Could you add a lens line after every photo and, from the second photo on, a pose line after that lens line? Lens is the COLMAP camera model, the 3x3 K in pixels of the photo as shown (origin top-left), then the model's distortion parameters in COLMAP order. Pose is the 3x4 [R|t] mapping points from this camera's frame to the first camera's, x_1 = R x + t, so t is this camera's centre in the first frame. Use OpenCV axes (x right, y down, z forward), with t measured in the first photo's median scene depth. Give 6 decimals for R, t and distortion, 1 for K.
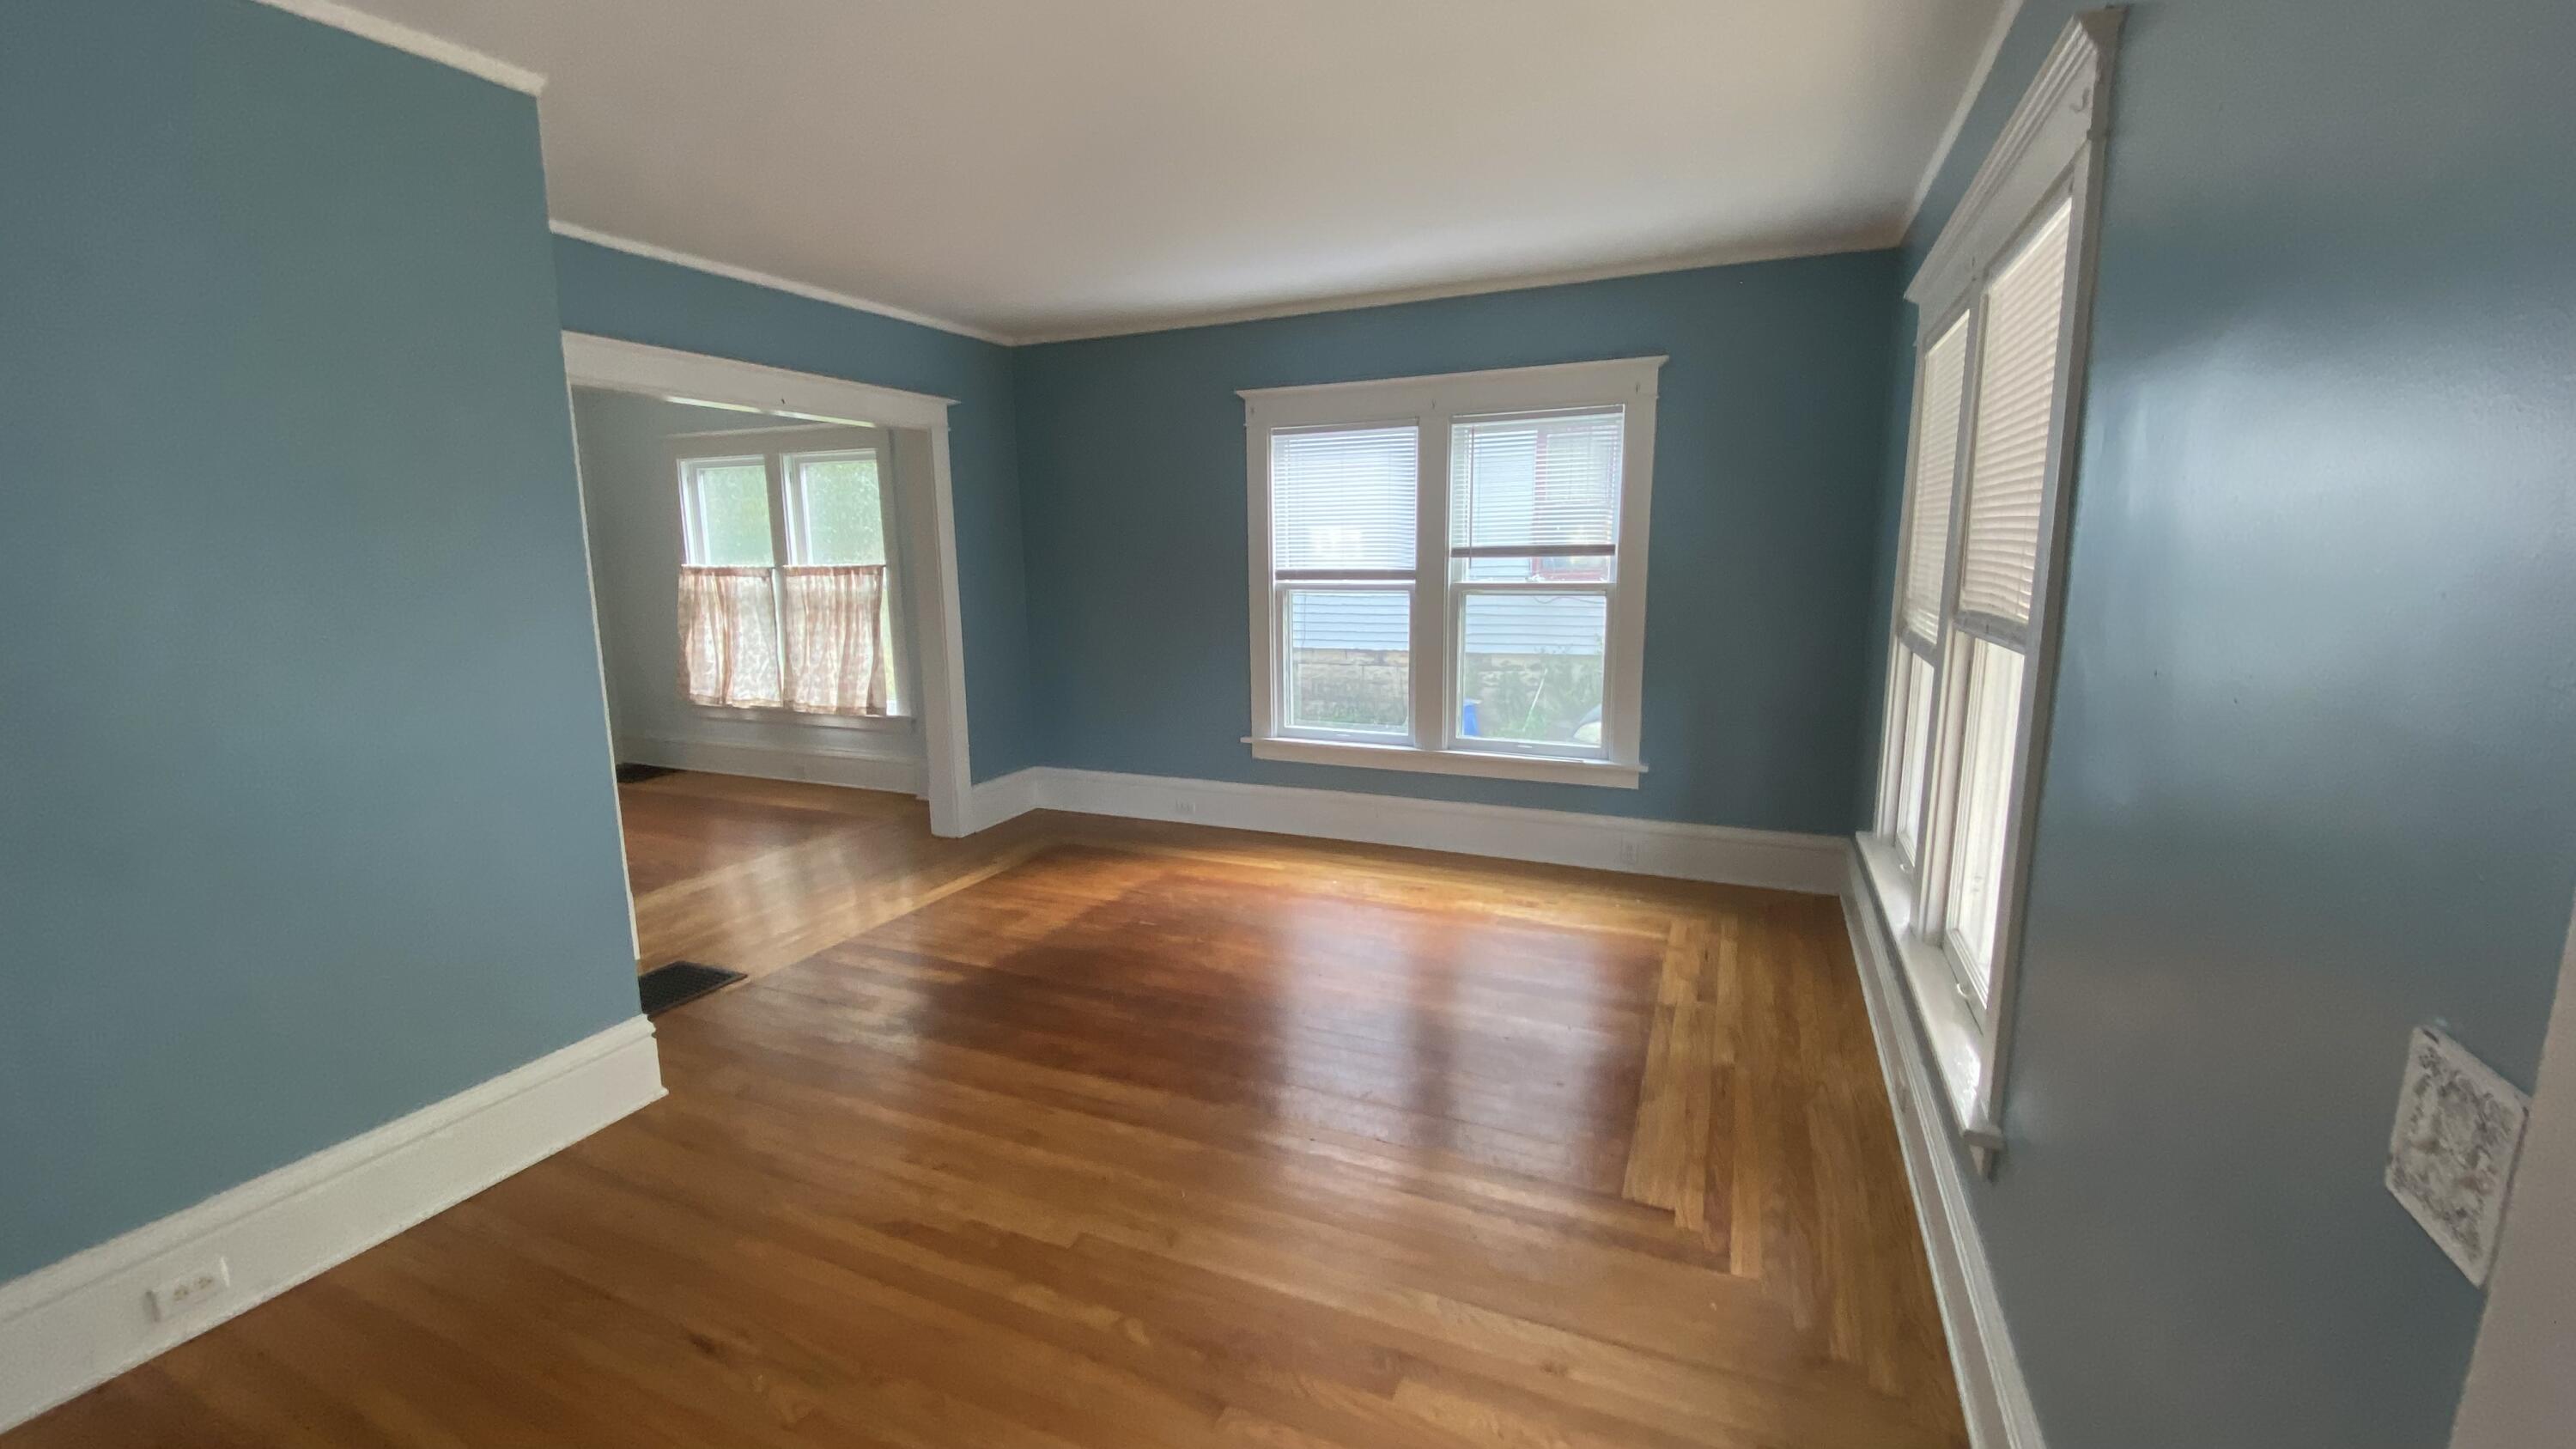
lens RADIAL K [[1053.4, 0, 1291.7], [0, 1053.4, 701.2], [0, 0, 1]] dist [0.001751, -0.004735]
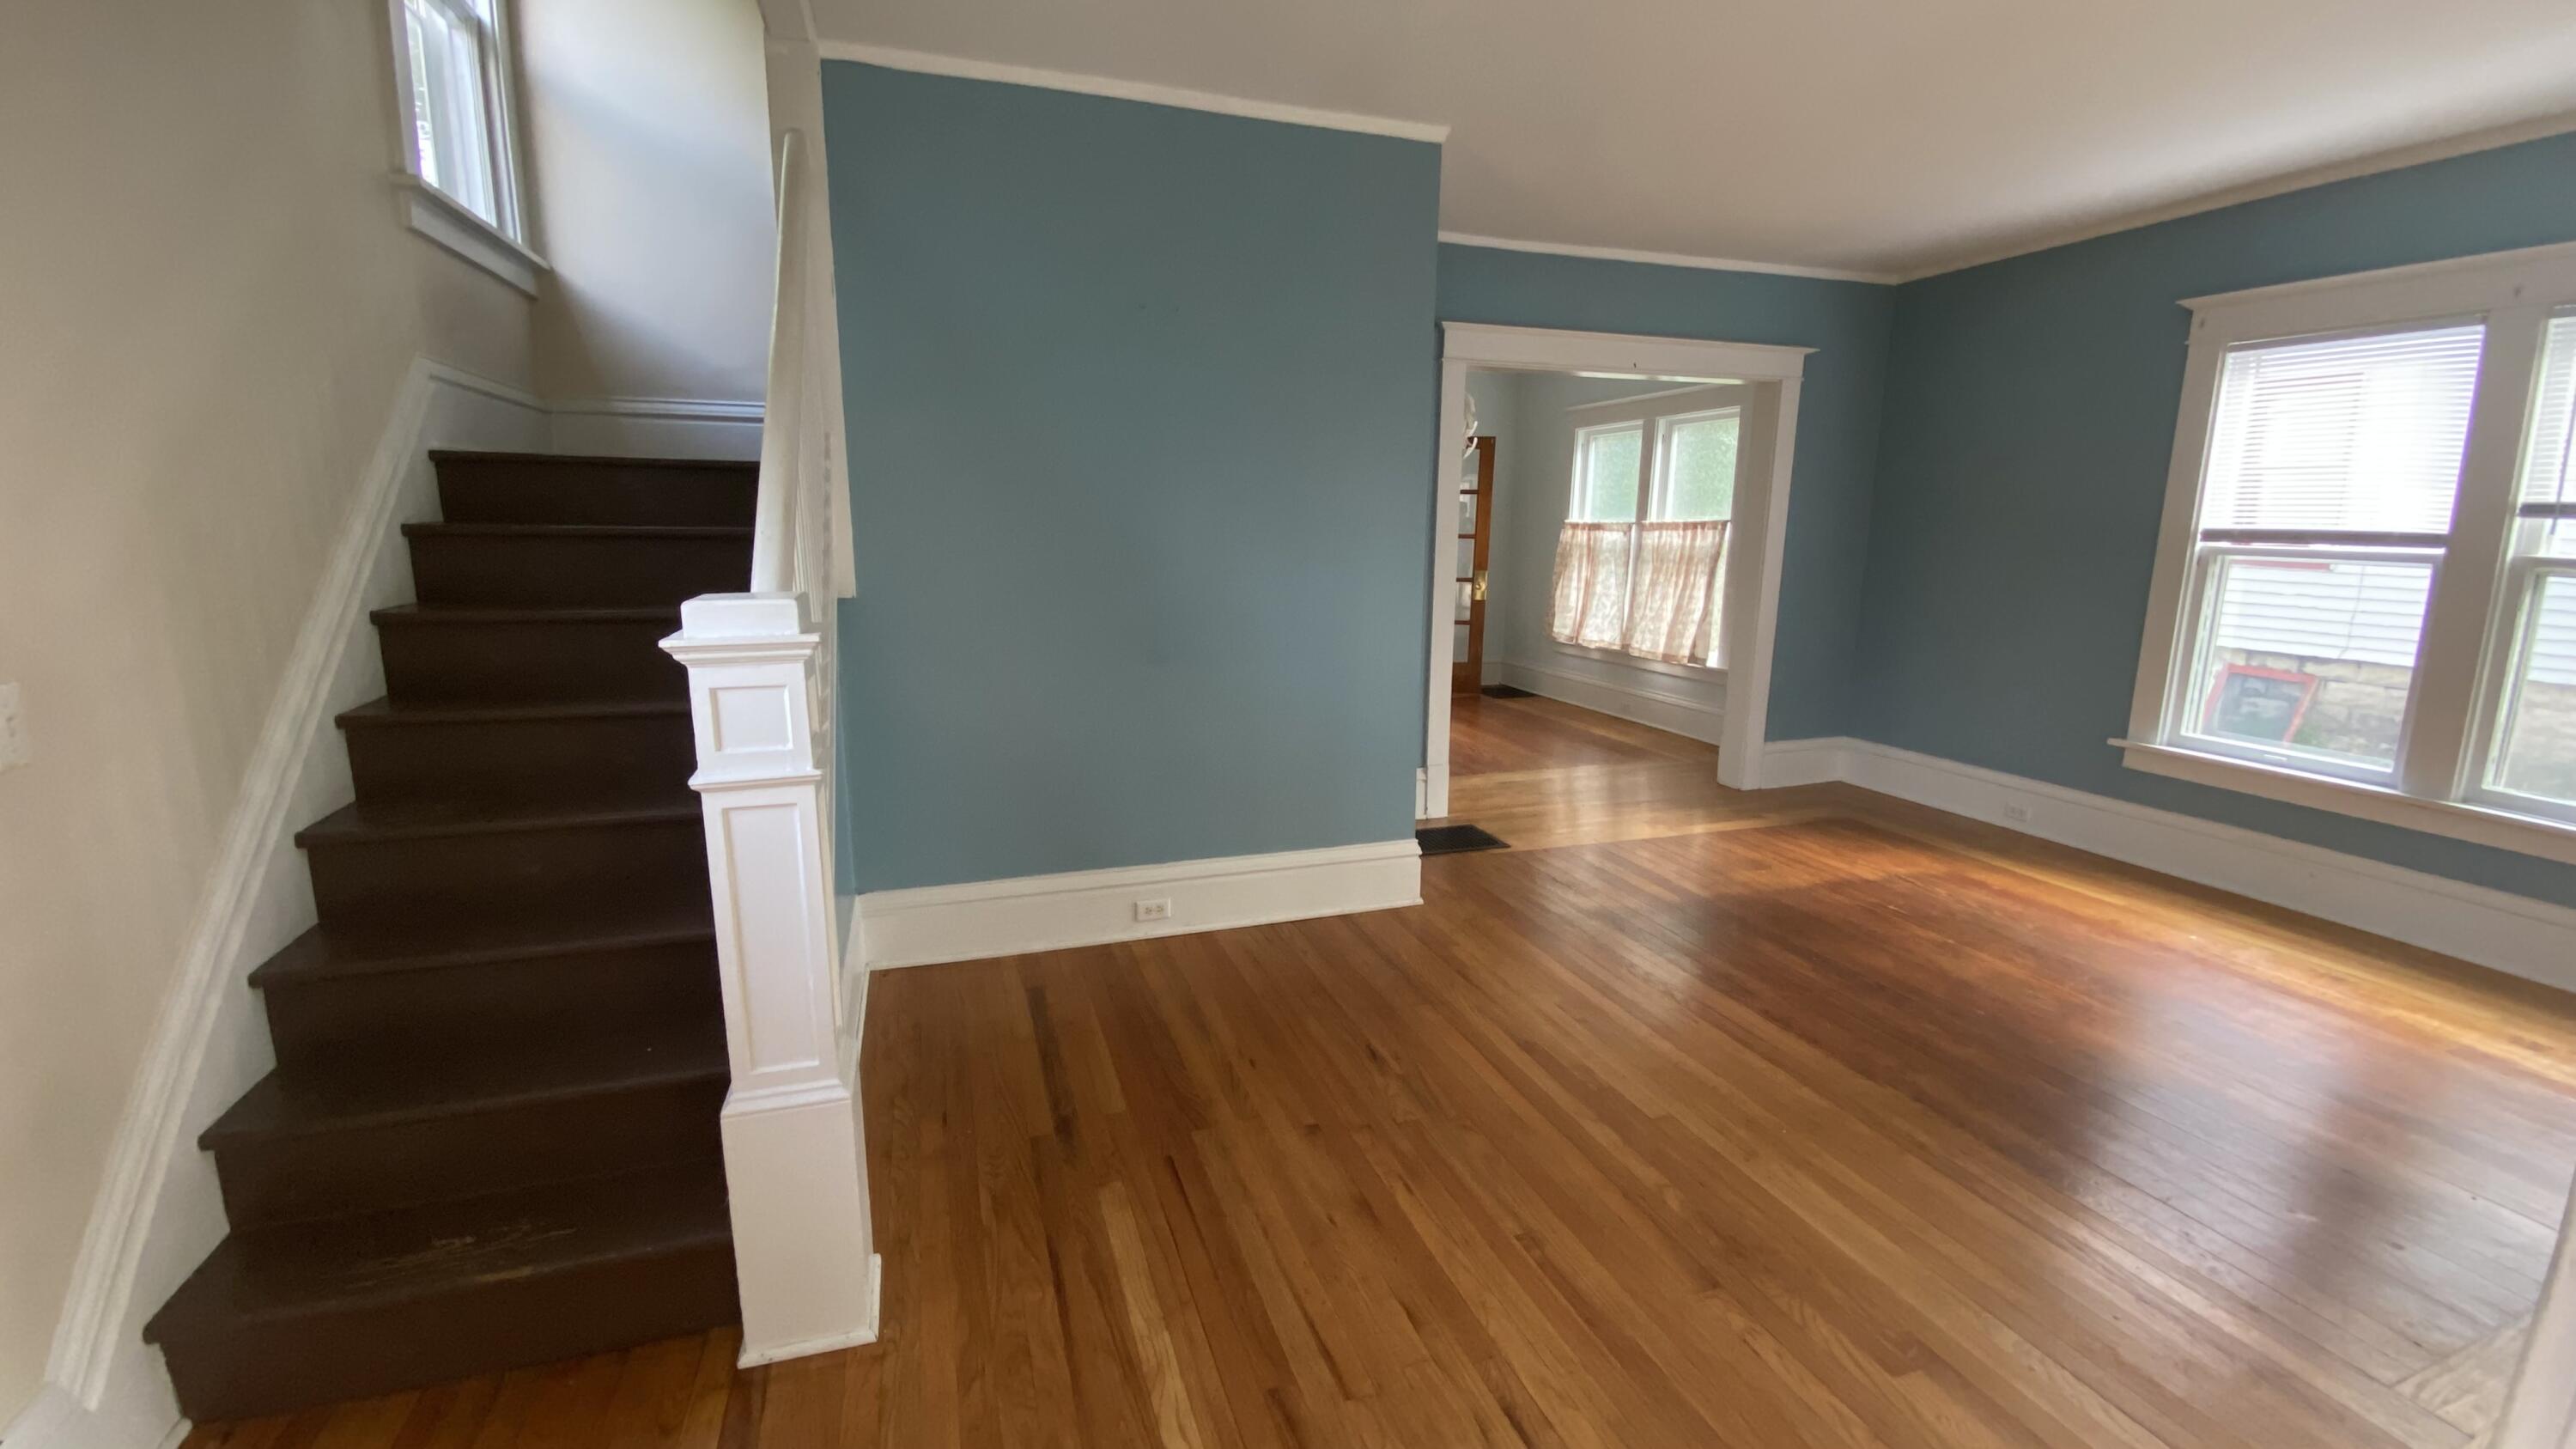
lens RADIAL K [[1053.4, 0, 1285.2], [0, 1053.4, 738.4], [0, 0, 1]] dist [0.001751, -0.004735]
pose [[0.672573, 0.163429, -0.721759, 0.119570], [-0.120767, 0.986474, 0.110832, 0.021889], [0.730110, 0.012622, 0.683213, -0.019727]]
